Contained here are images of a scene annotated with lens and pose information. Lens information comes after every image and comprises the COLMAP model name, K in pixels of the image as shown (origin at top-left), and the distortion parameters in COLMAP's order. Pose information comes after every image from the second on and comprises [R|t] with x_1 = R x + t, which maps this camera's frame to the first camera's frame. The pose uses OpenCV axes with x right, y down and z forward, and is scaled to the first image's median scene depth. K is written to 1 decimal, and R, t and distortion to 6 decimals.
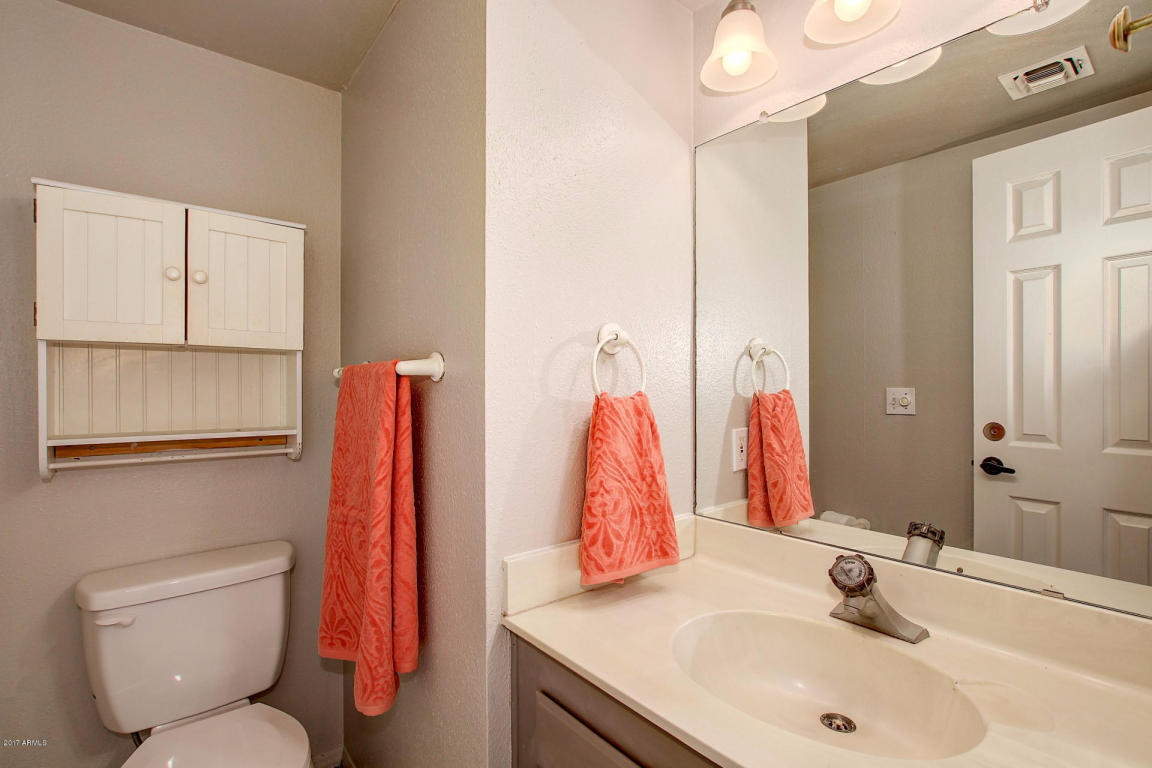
lens RADIAL K [[533.1, 0, 574.9], [0, 533.1, 389.7], [0, 0, 1]] dist [-0.033747, 0.007407]
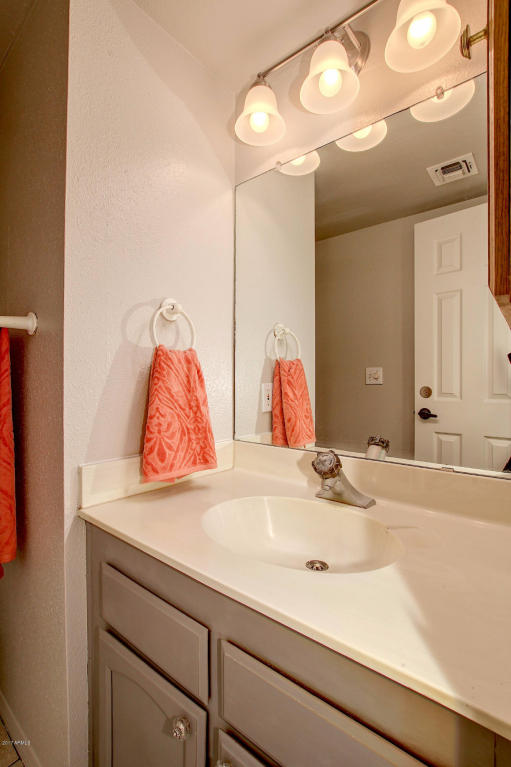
lens RADIAL K [[354.9, 0, 248.2], [0, 354.9, 383.7], [0, 0, 1]] dist [-0.033747, 0.007407]
pose [[0.982310, 0.004023, 0.187218, 0.101525], [-0.003511, 0.999989, -0.003064, 0.105314], [-0.187228, 0.002353, 0.982314, 0.058127]]
